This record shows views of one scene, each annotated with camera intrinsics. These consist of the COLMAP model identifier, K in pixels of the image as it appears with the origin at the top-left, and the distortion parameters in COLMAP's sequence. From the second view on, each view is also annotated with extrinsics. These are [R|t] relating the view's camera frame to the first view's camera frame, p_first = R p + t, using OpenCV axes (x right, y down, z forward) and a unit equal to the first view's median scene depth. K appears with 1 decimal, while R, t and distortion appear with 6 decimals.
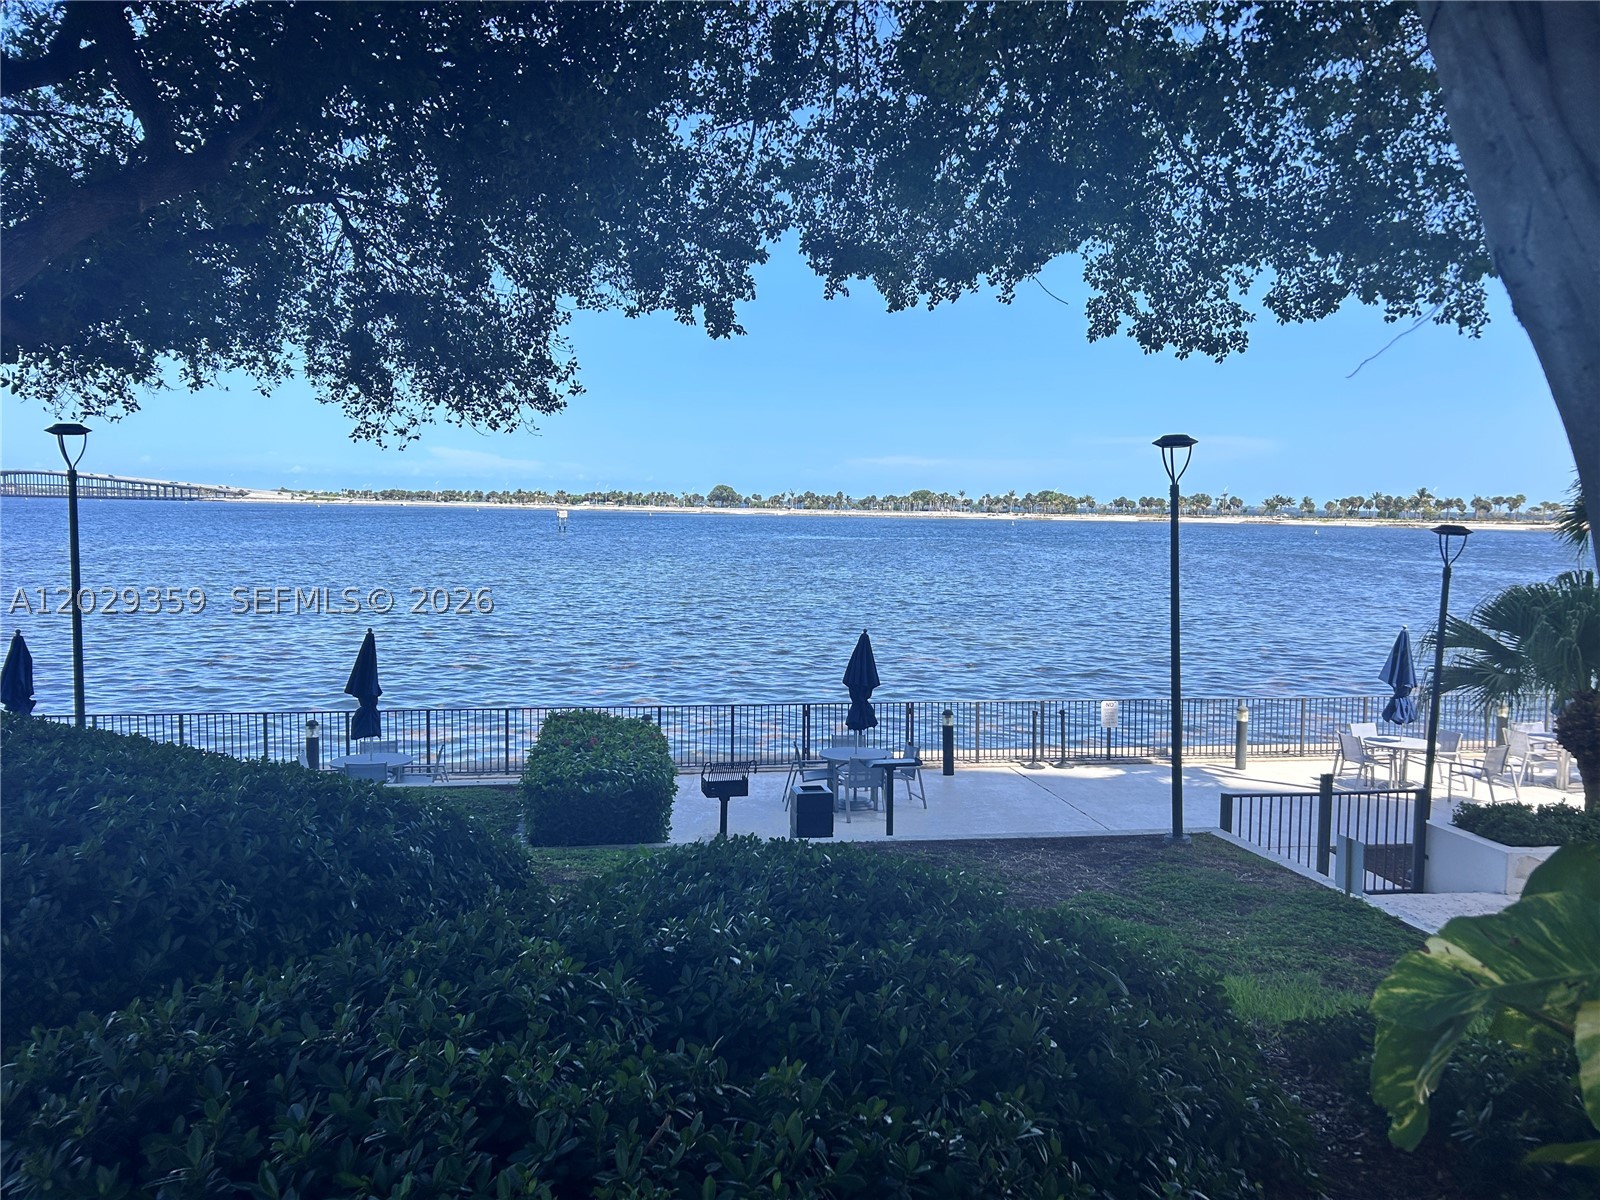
lens RADIAL K [[1198.3, 0, 800.0], [0, 1198.3, 600.0], [0, 0, 1]] dist [-0.000063, -0.003512]
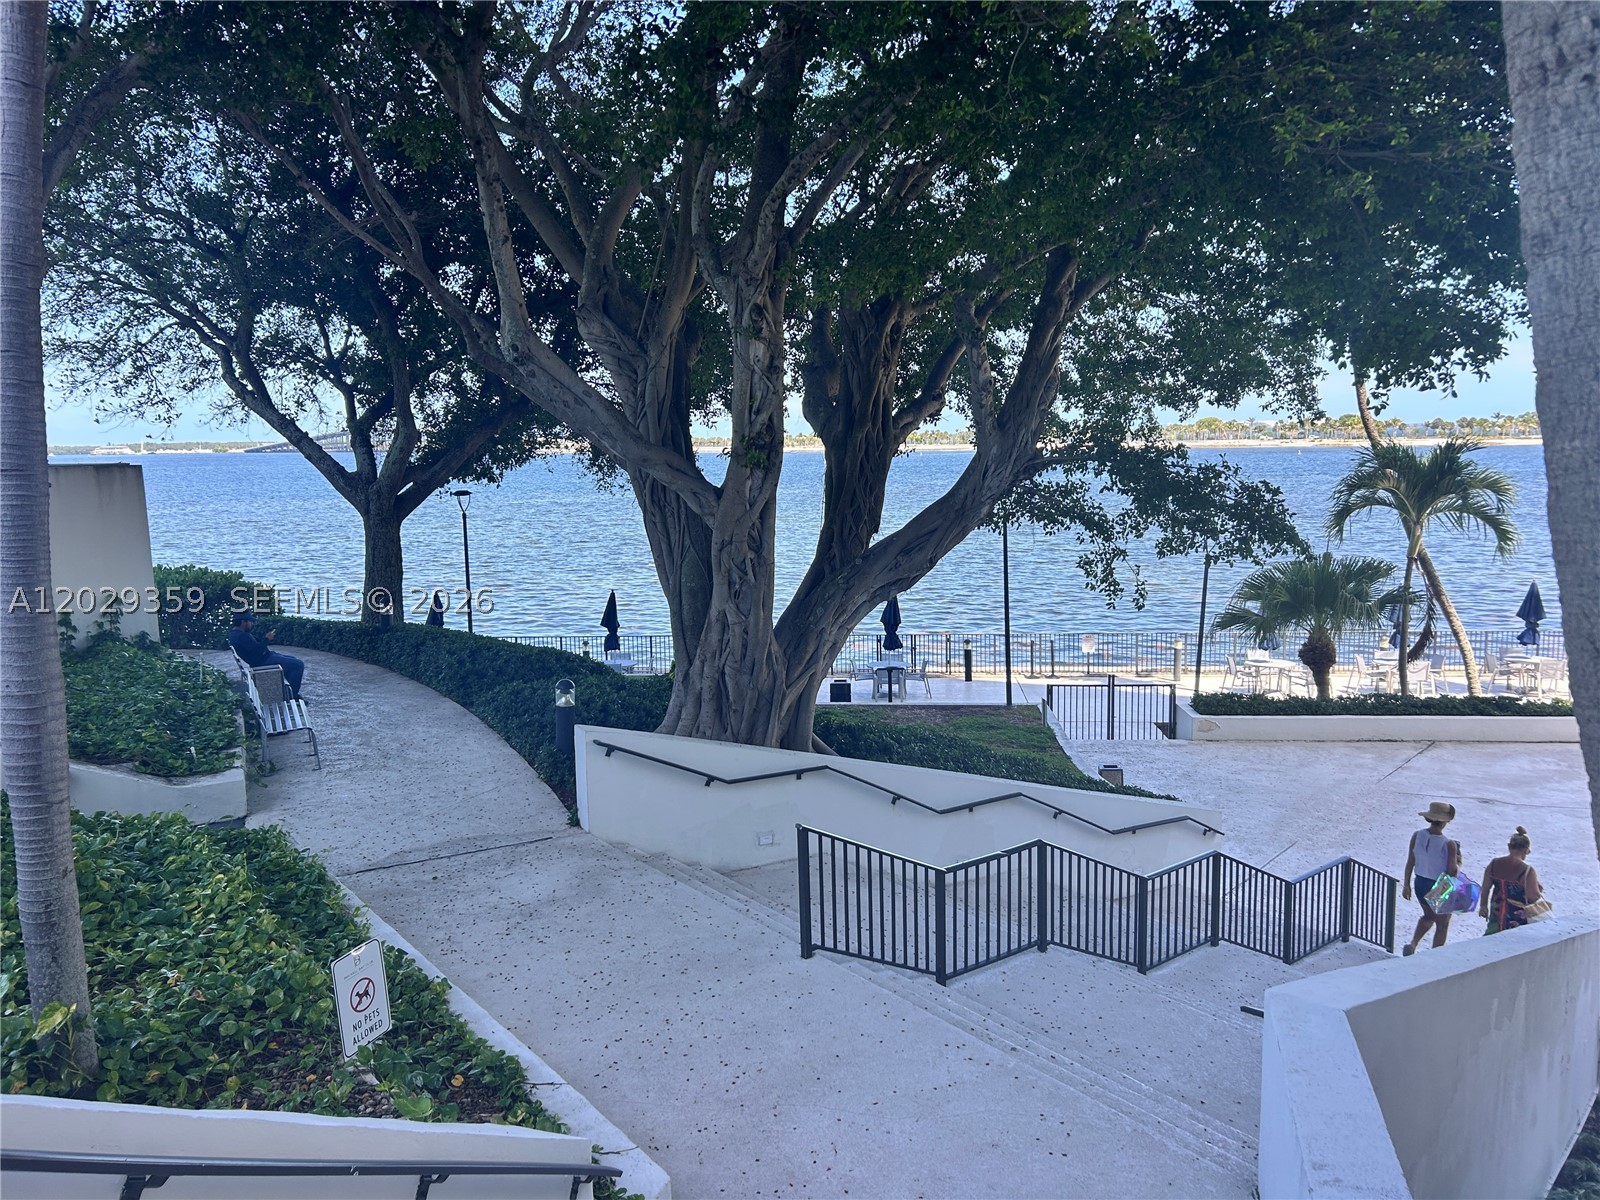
lens RADIAL K [[1198.3, 0, 800.0], [0, 1198.3, 600.0], [0, 0, 1]] dist [-0.000063, -0.003512]
pose [[0.972268, 0.004750, -0.233821, 0.274982], [0.008396, 0.998440, 0.055195, -0.047371], [0.233719, -0.055628, 0.970712, -0.555775]]
